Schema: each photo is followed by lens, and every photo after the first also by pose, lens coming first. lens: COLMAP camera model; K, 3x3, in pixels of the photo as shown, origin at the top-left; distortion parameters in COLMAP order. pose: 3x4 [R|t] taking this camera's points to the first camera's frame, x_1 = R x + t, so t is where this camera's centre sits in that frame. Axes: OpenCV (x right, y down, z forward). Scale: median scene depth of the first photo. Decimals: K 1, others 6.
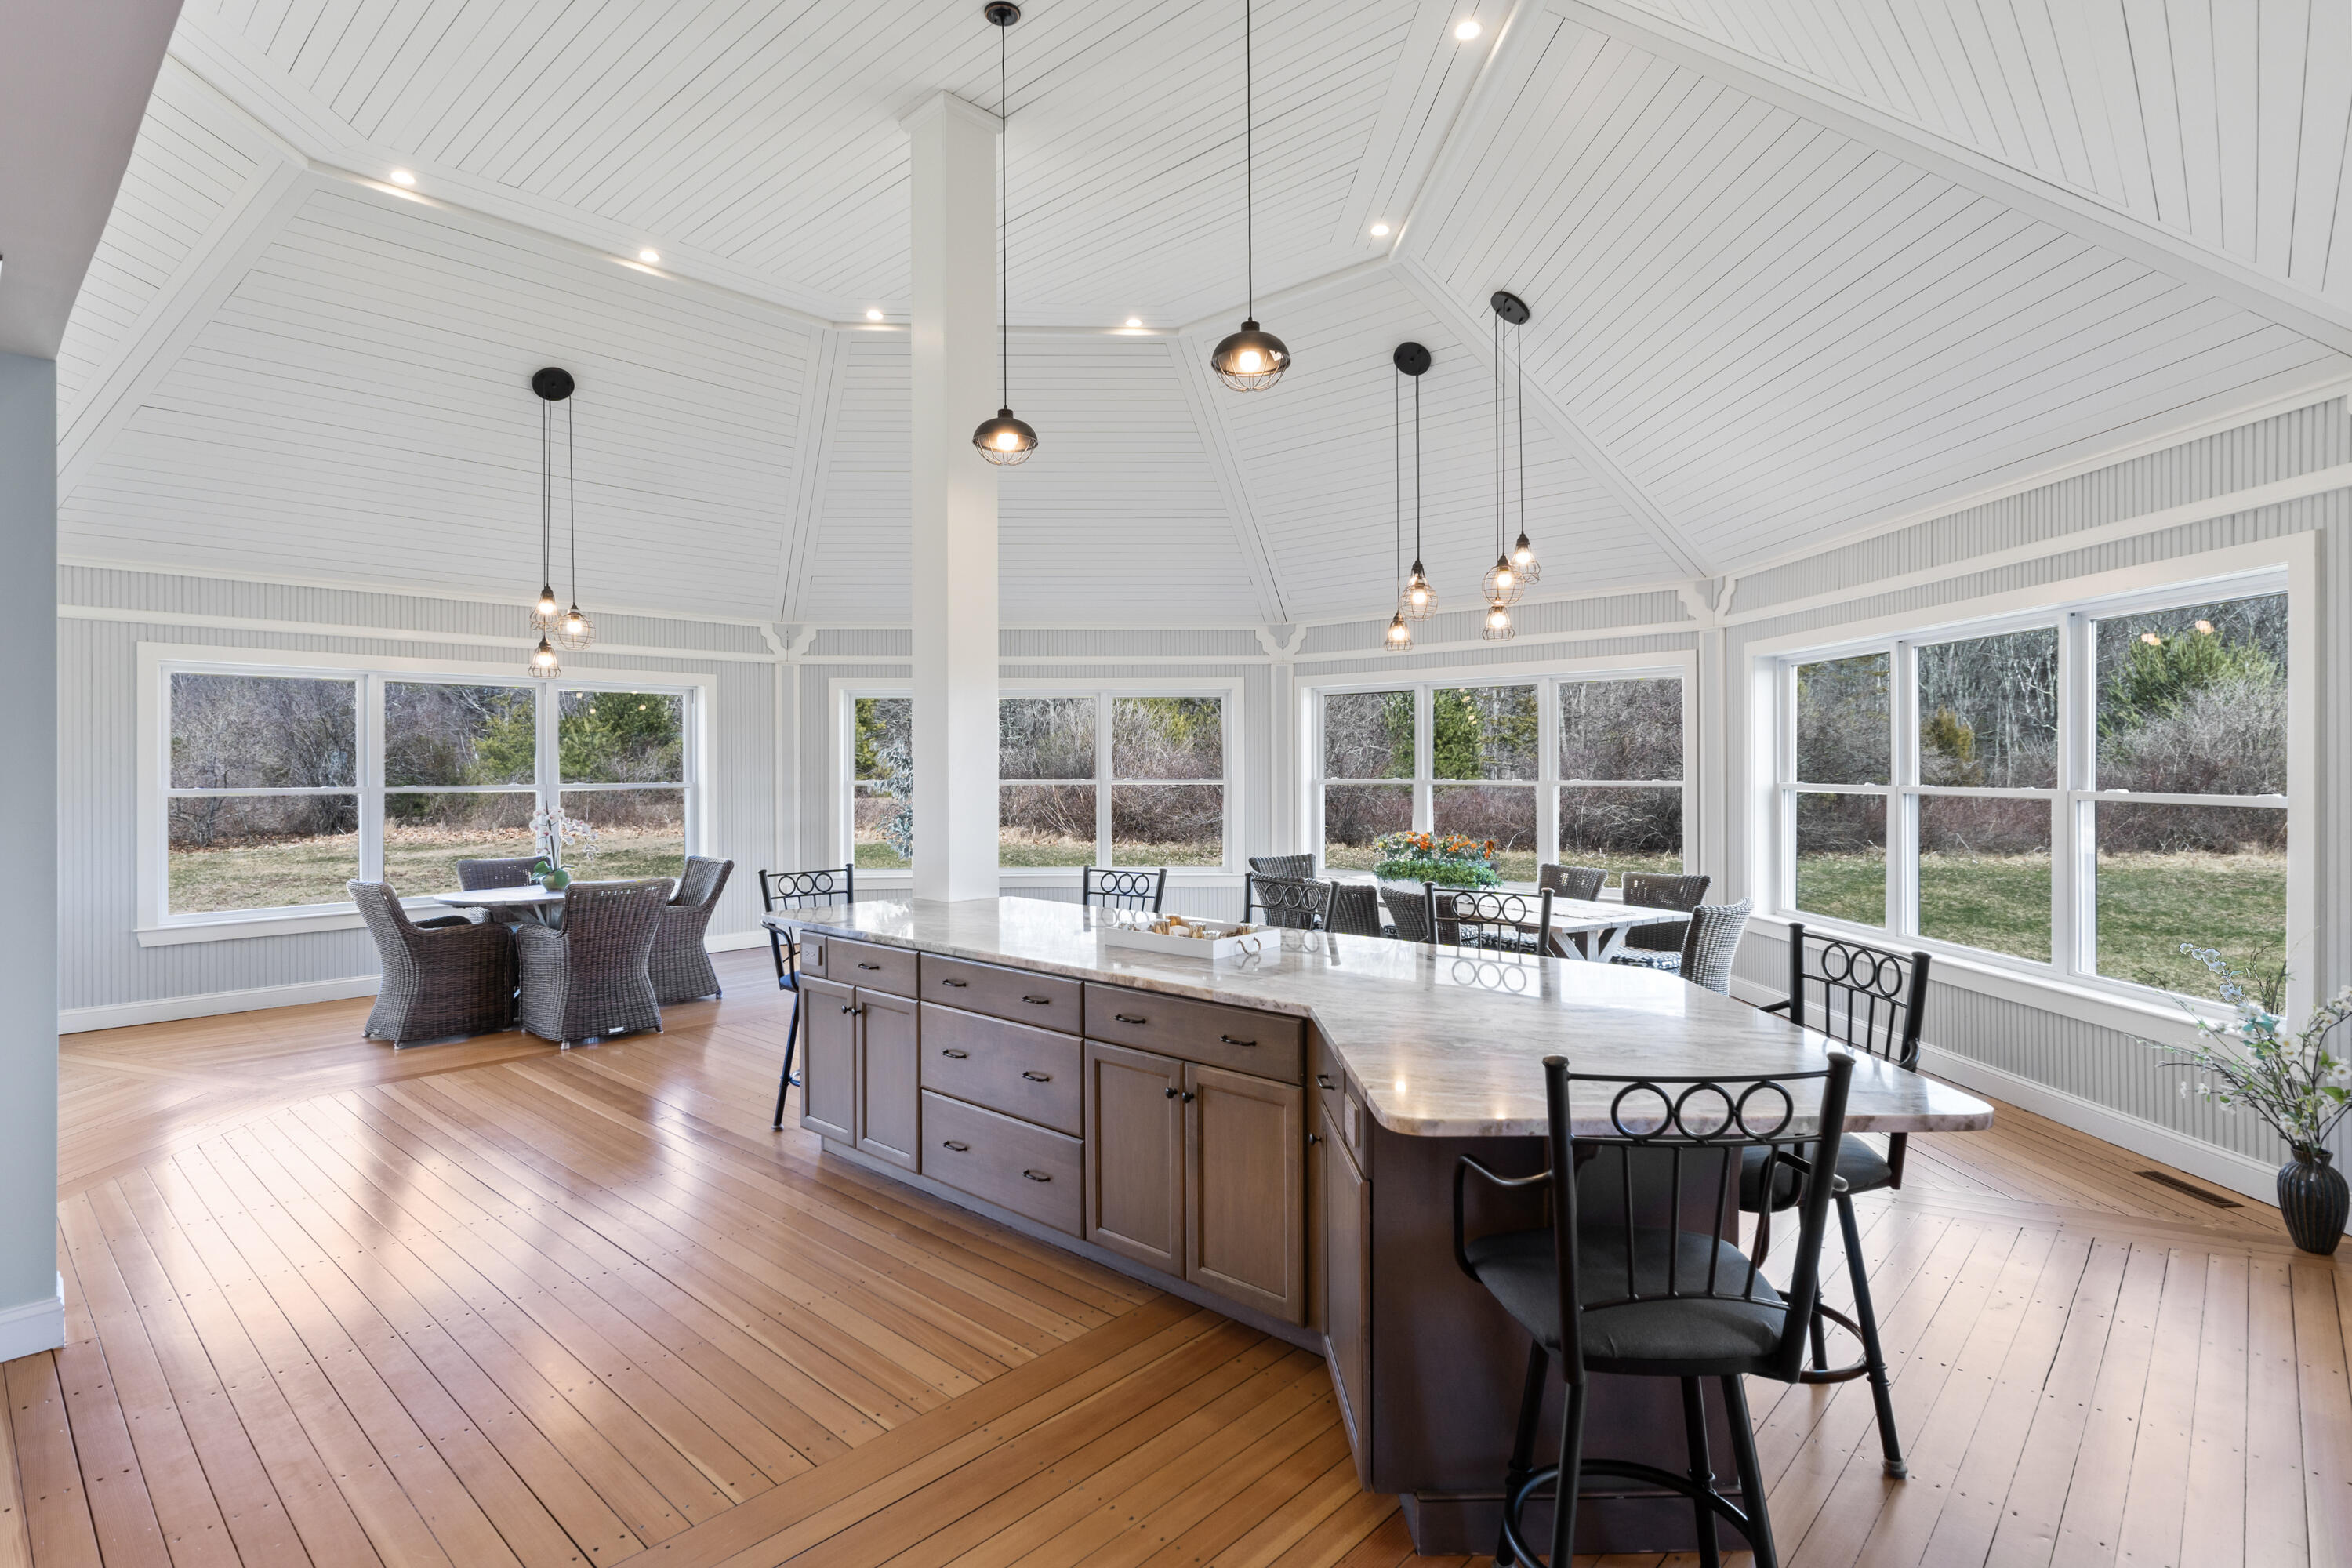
lens RADIAL K [[1145.5, 0, 1176.6], [0, 1145.5, 778.2], [0, 0, 1]] dist [-0.002843, -0.000047]
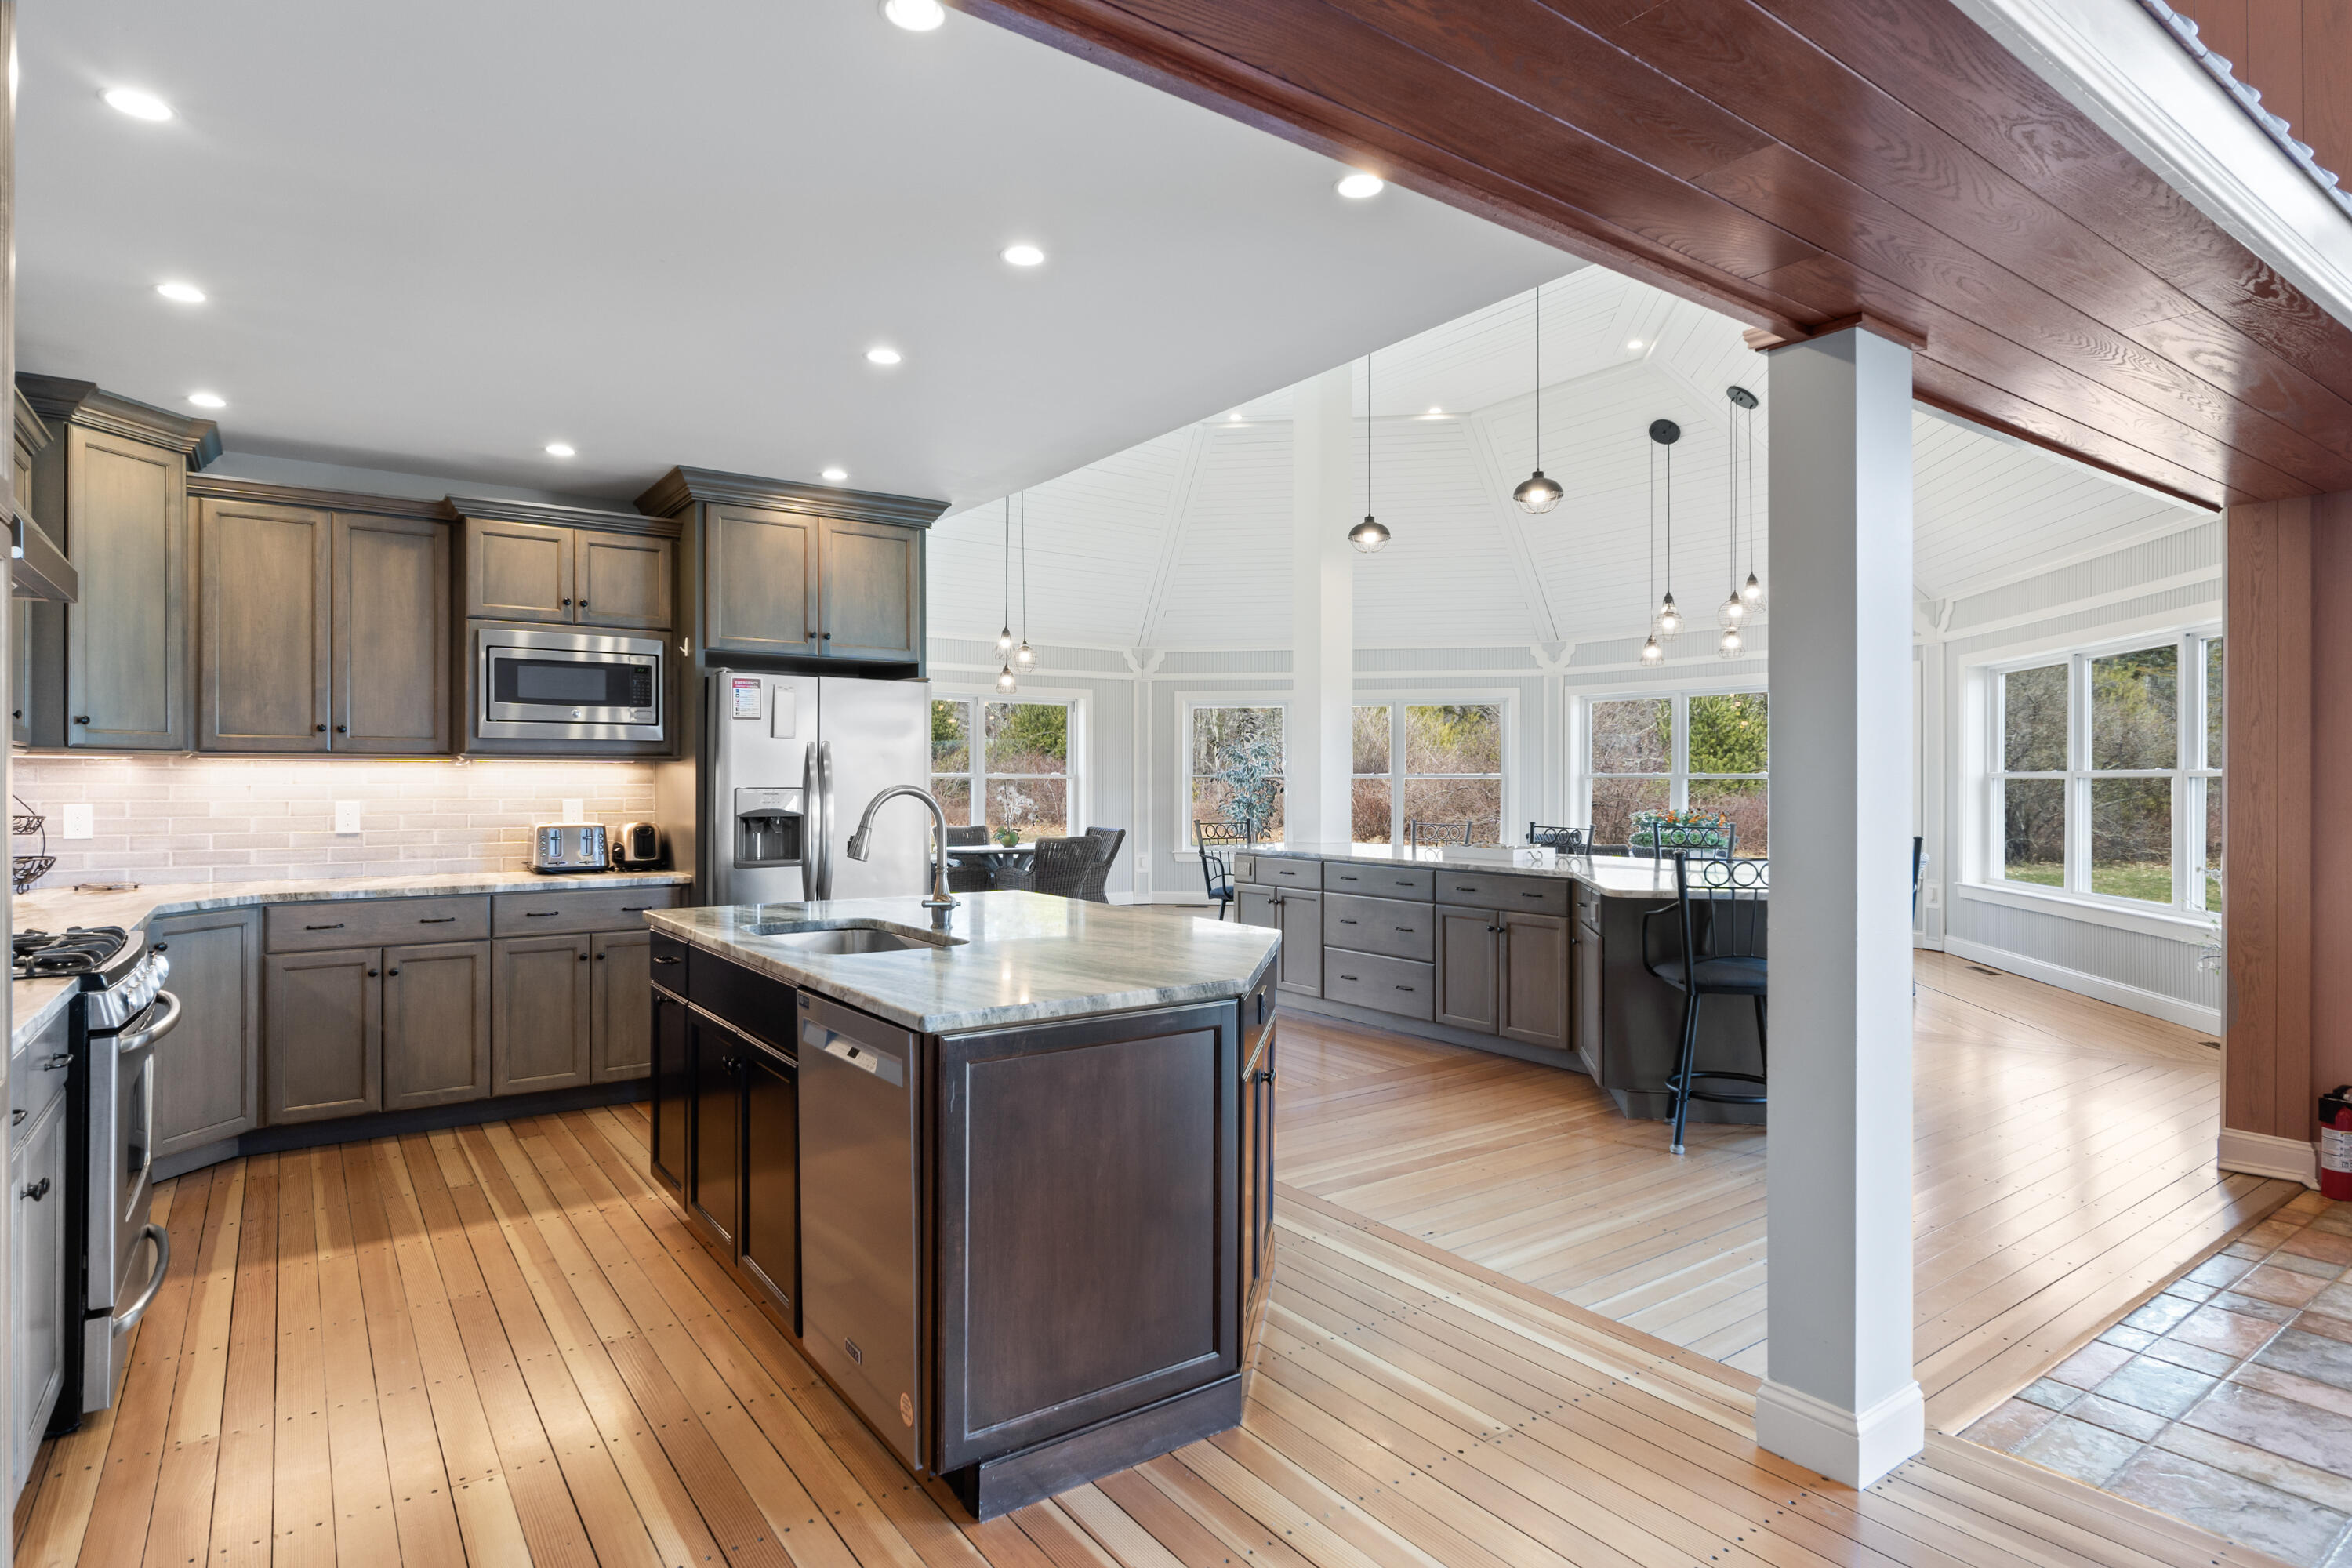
lens RADIAL K [[1242.8, 0, 1181.5], [0, 1242.8, 782.0], [0, 0, 1]] dist [0.001248, -0.000025]
pose [[0.980877, 0.005034, -0.194564, -0.046236], [-0.007284, 0.999915, -0.010855, 0.034941], [0.194493, 0.012065, 0.980830, -0.441051]]
